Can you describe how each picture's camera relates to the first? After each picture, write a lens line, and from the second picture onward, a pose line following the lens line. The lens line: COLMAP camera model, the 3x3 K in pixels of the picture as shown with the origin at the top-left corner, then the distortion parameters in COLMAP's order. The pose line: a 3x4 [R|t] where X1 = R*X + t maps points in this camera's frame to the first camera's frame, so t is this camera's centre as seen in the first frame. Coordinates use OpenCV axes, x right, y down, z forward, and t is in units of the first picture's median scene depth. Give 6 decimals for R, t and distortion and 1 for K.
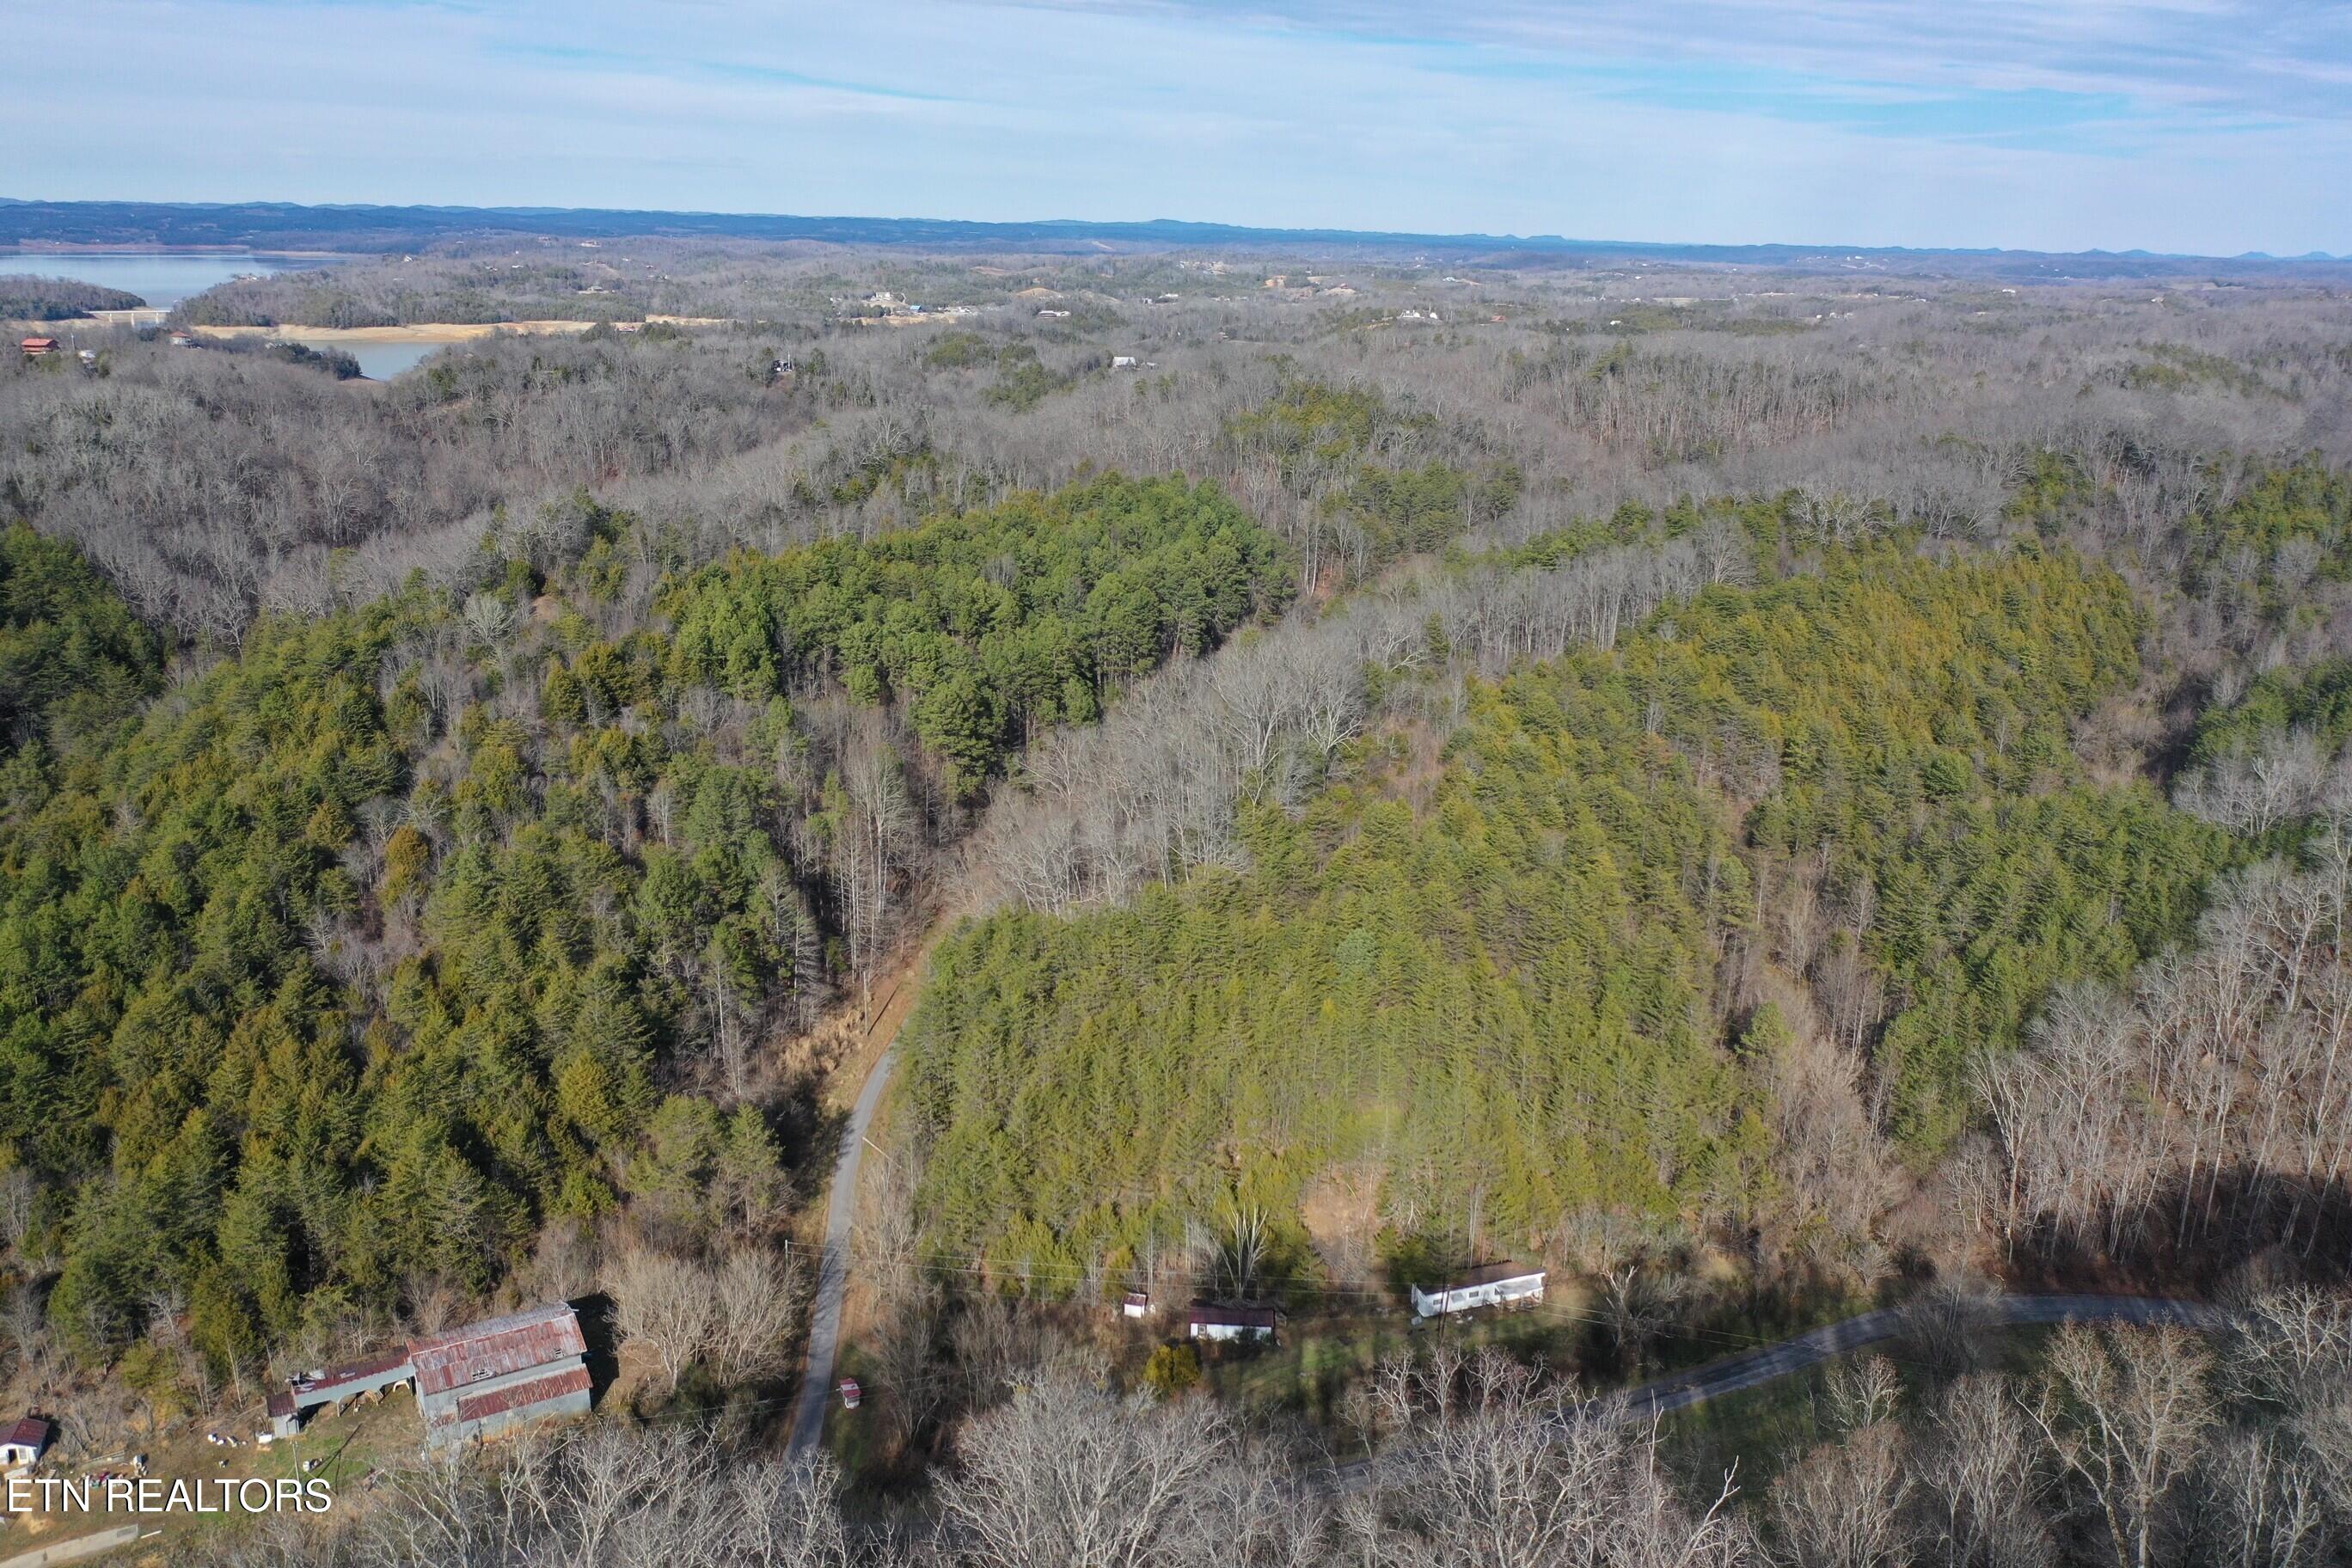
lens RADIAL K [[1824.1, 0, 1176.0], [0, 1824.1, 784.0], [0, 0, 1]] dist [-0.010089, -0.000941]
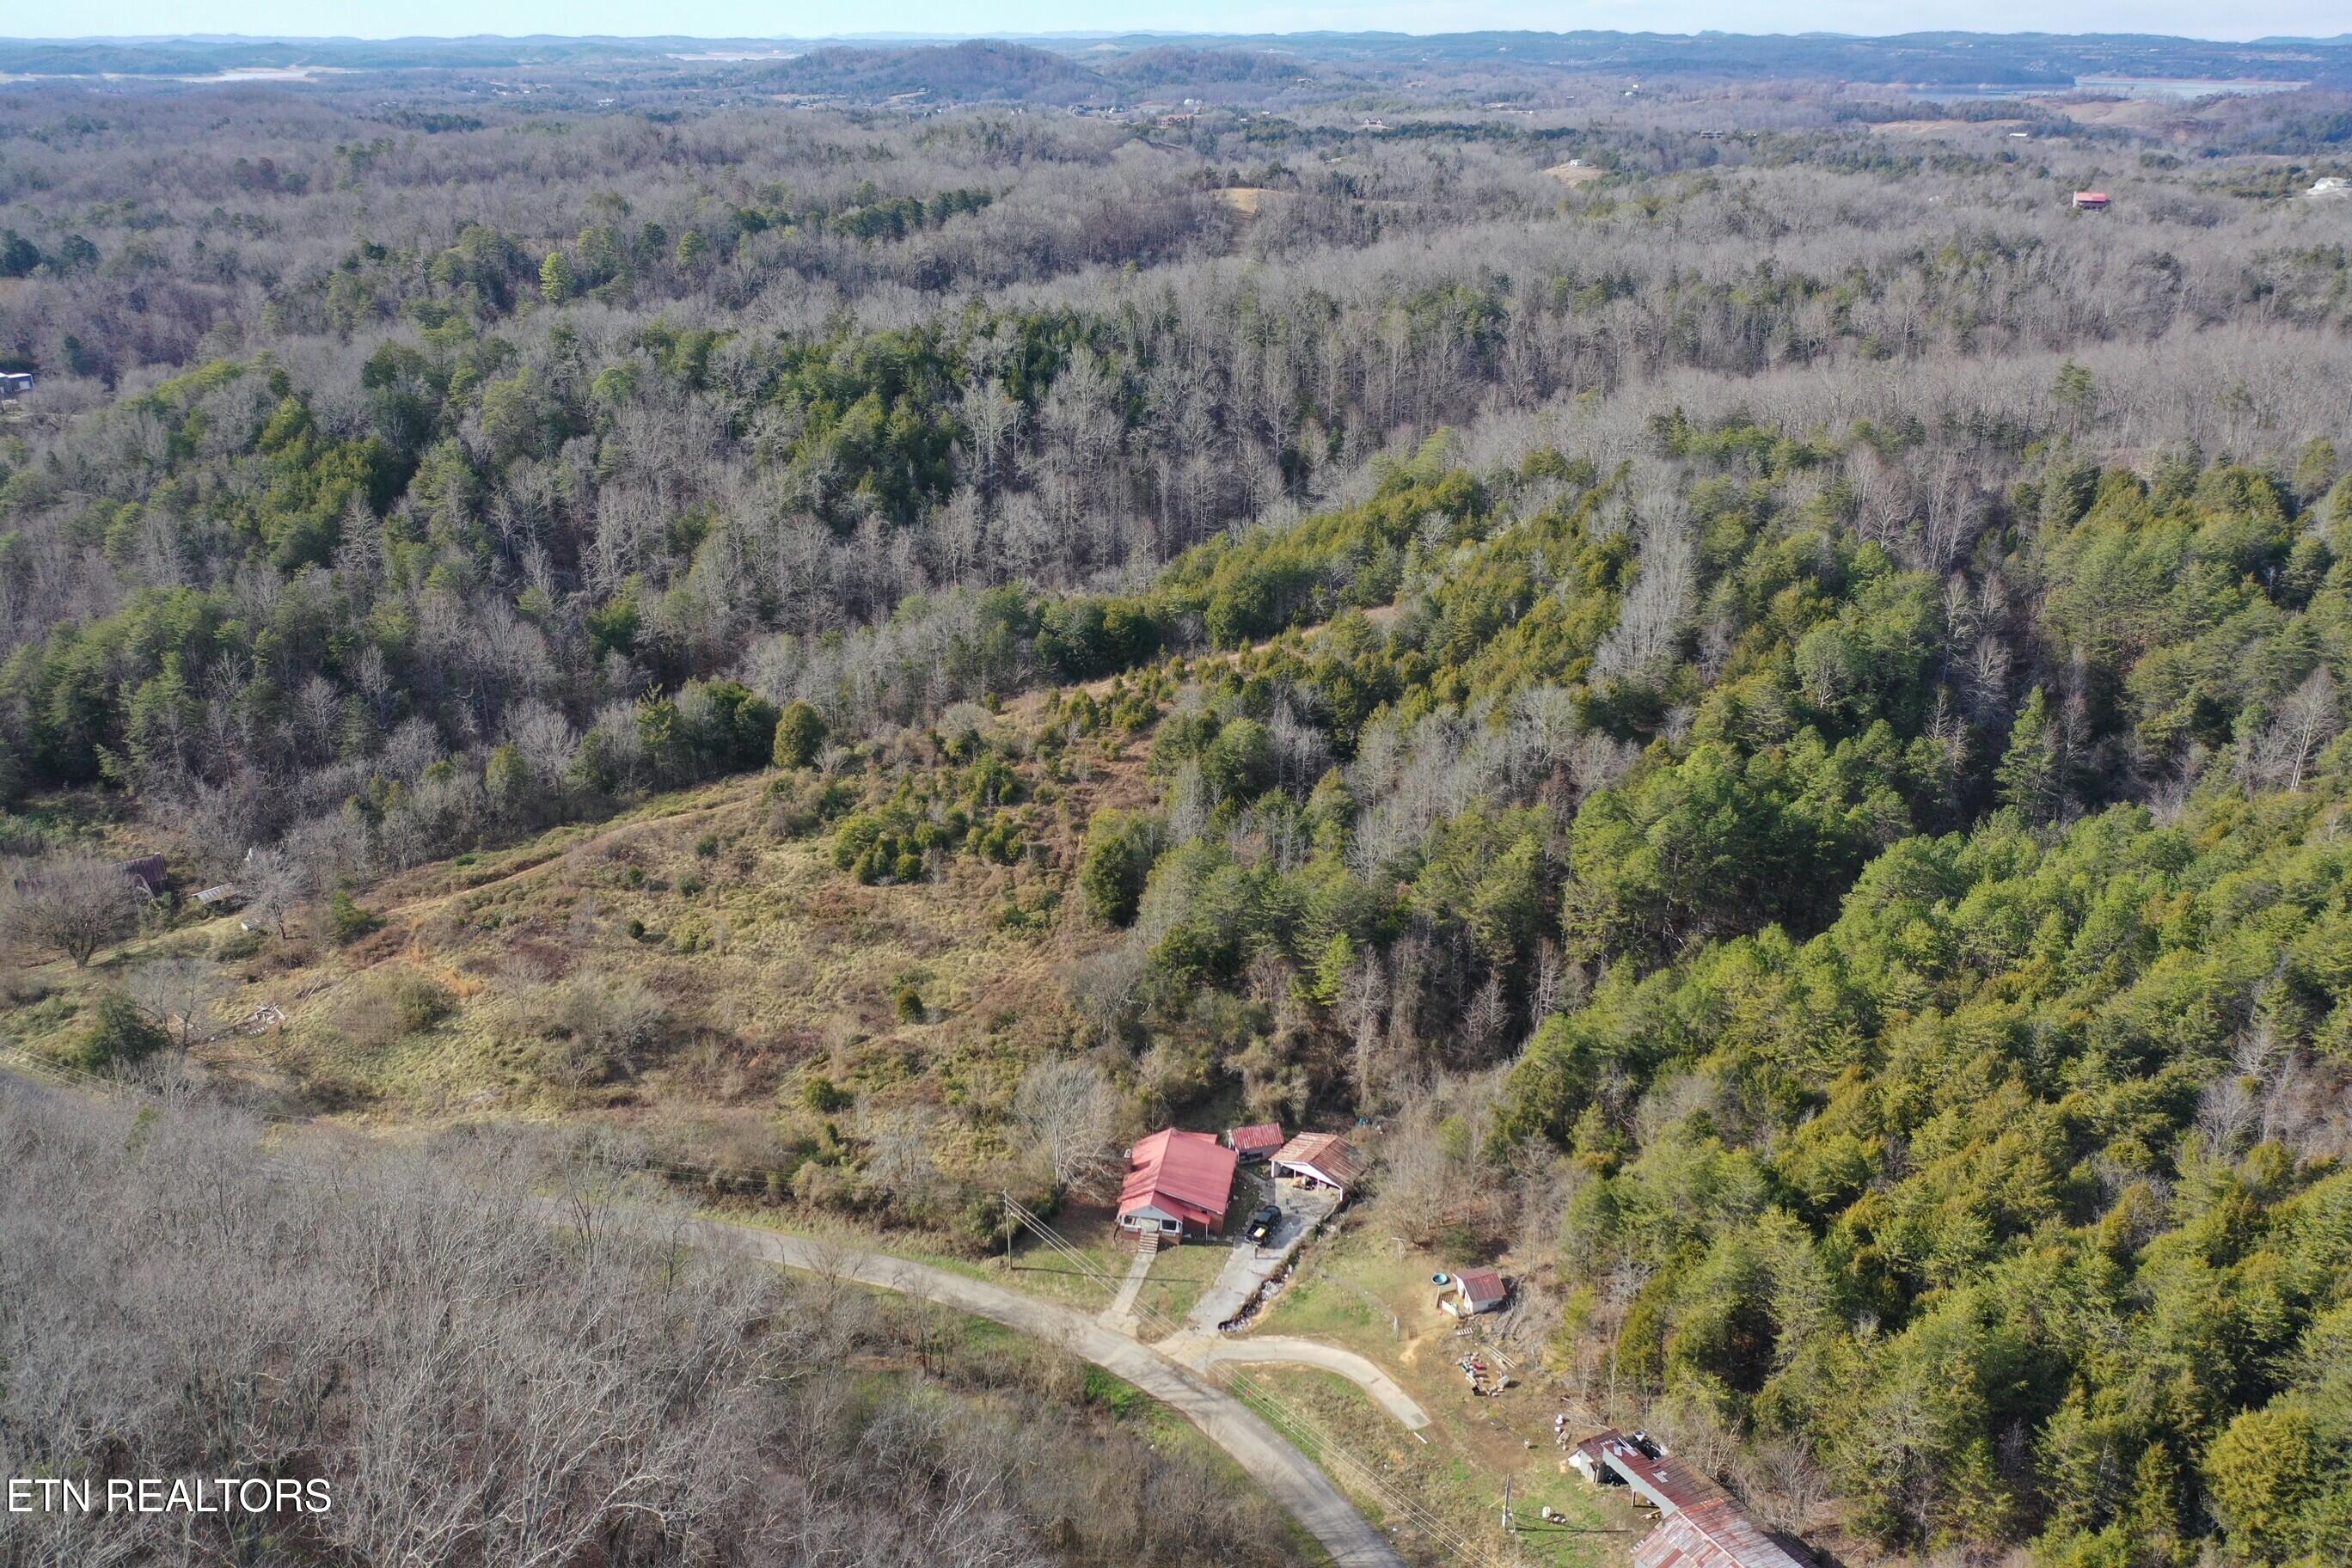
lens RADIAL K [[1824.1, 0, 1176.0], [0, 1824.1, 784.0], [0, 0, 1]] dist [-0.010089, -0.000941]
pose [[0.059012, 0.362157, -0.930247, 0.166986], [-0.295316, 0.896494, 0.330282, -0.146777], [0.953575, 0.255226, 0.159854, 0.478447]]
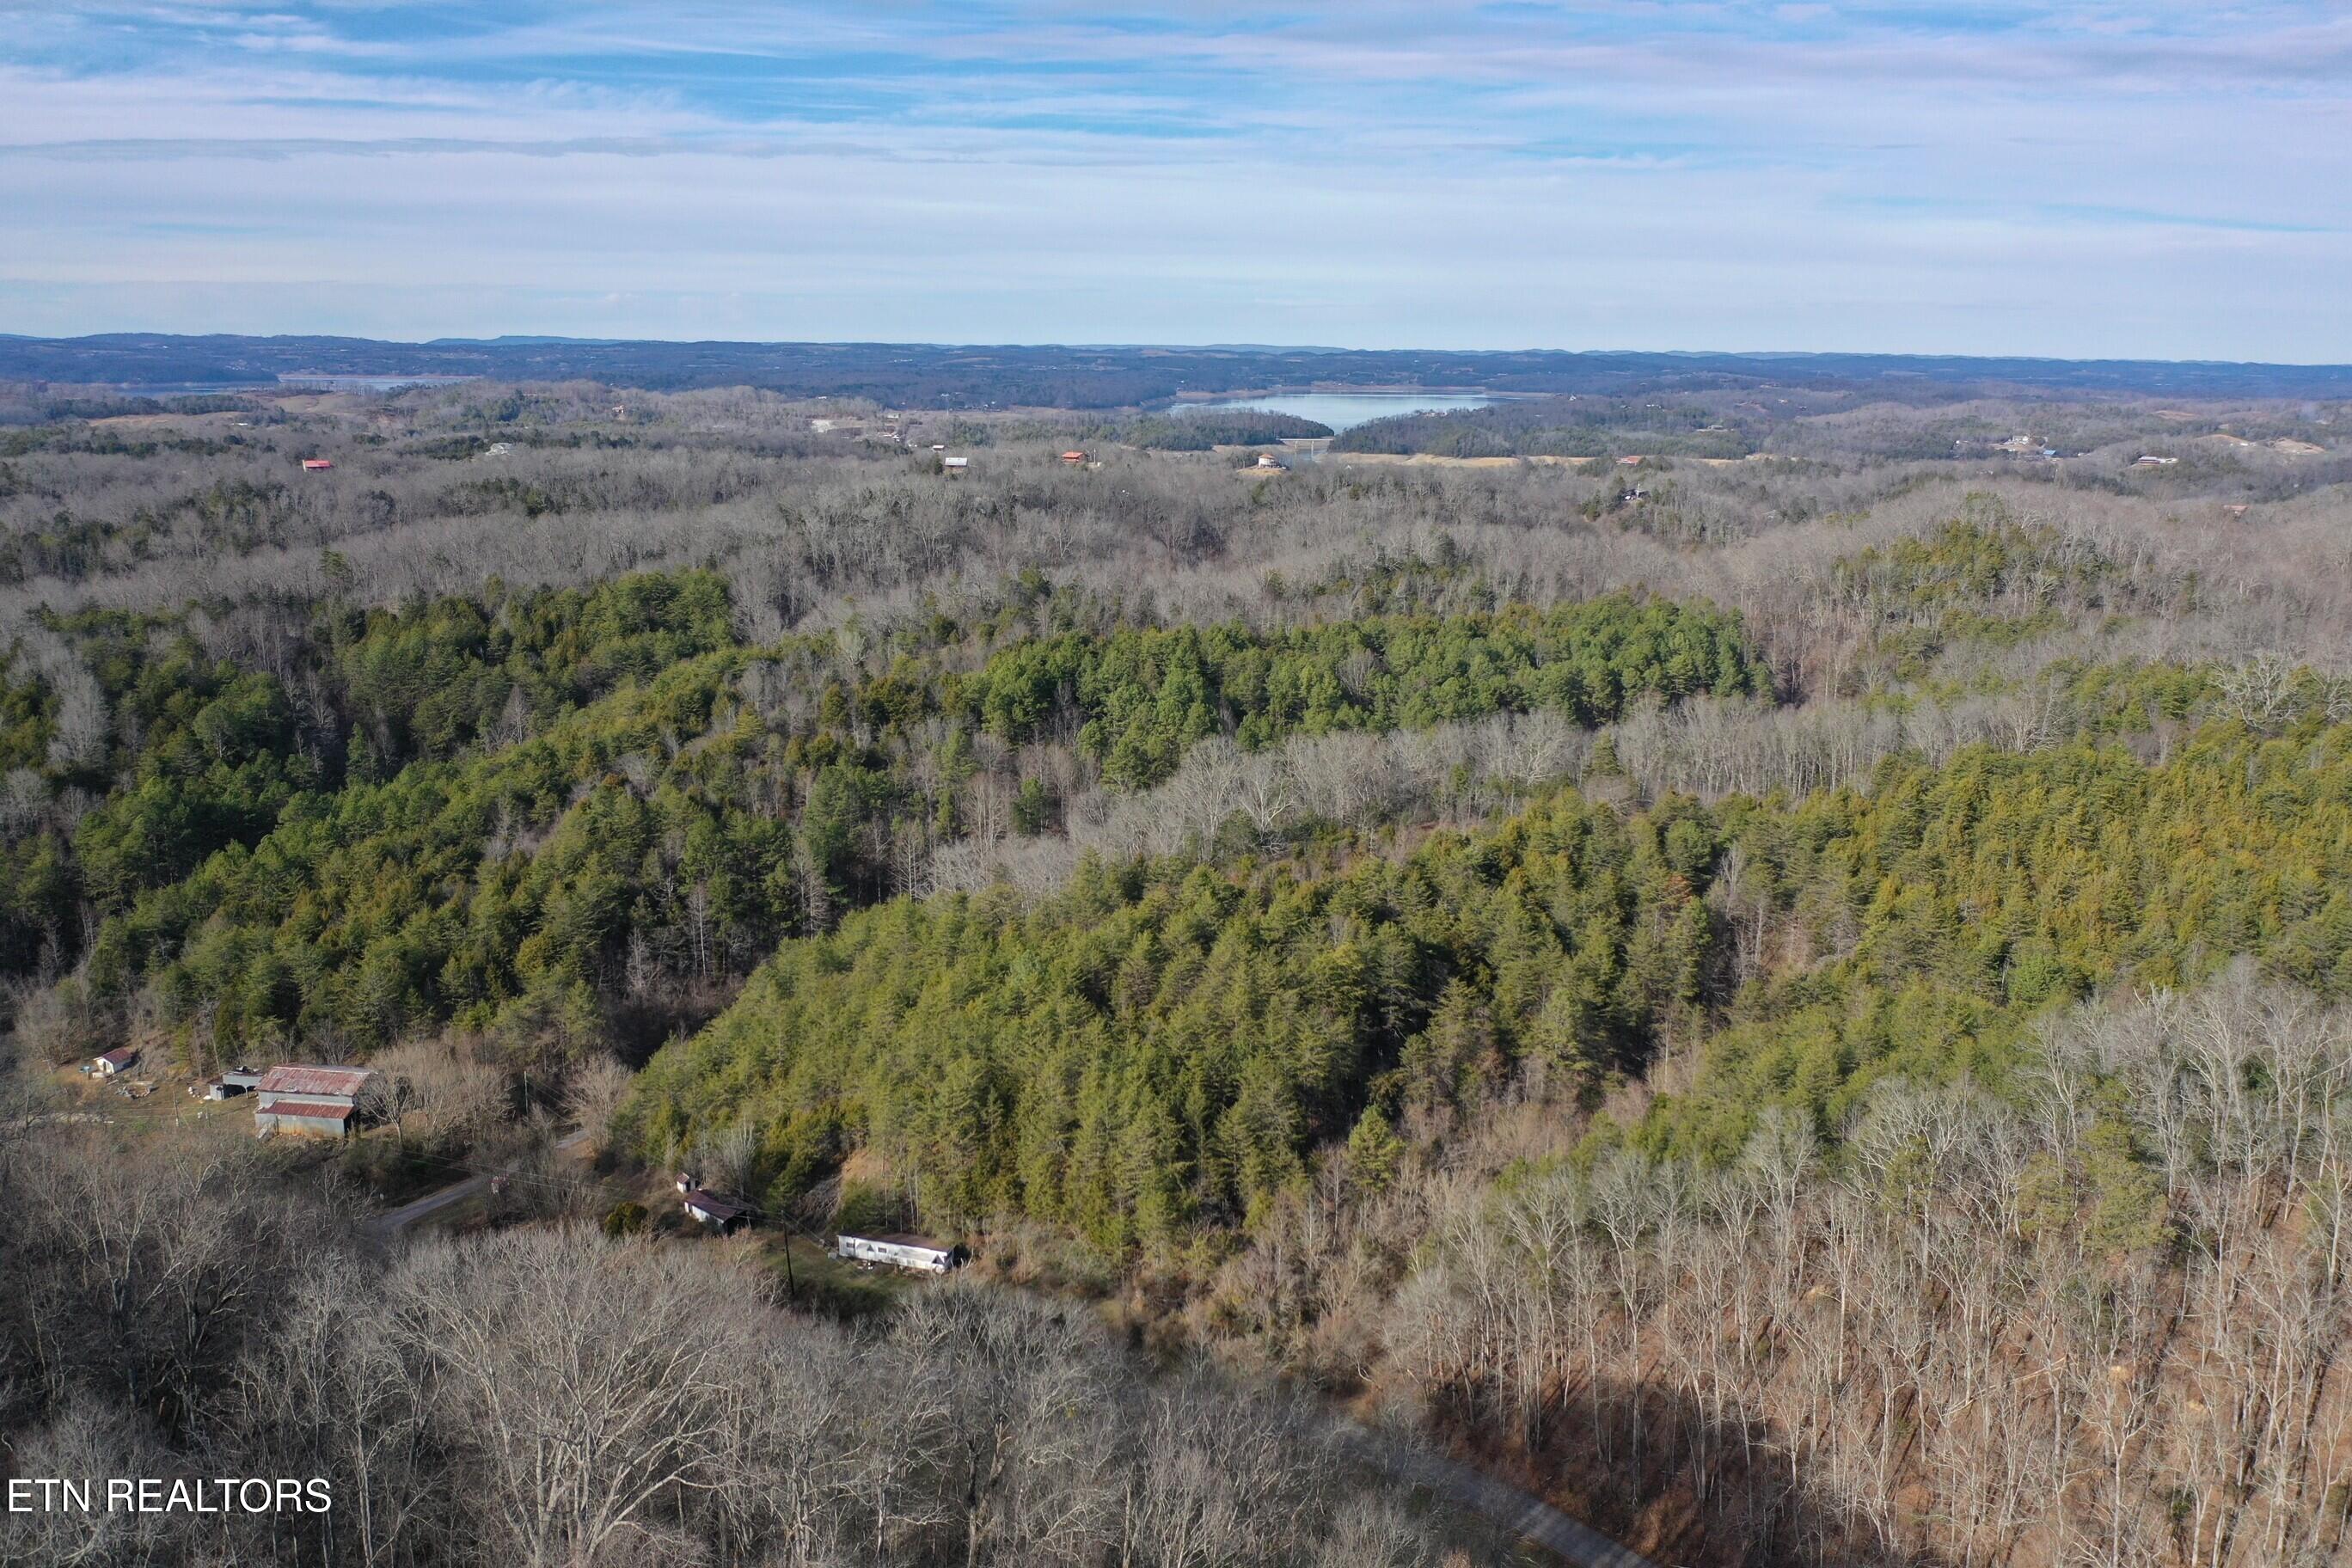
lens RADIAL K [[1824.1, 0, 1176.0], [0, 1824.1, 784.0], [0, 0, 1]] dist [-0.010089, -0.000941]
pose [[0.807775, 0.125412, -0.575996, 0.878724], [-0.167294, 0.985704, -0.019994, -0.017501], [0.565255, 0.112511, 0.817208, 0.120028]]
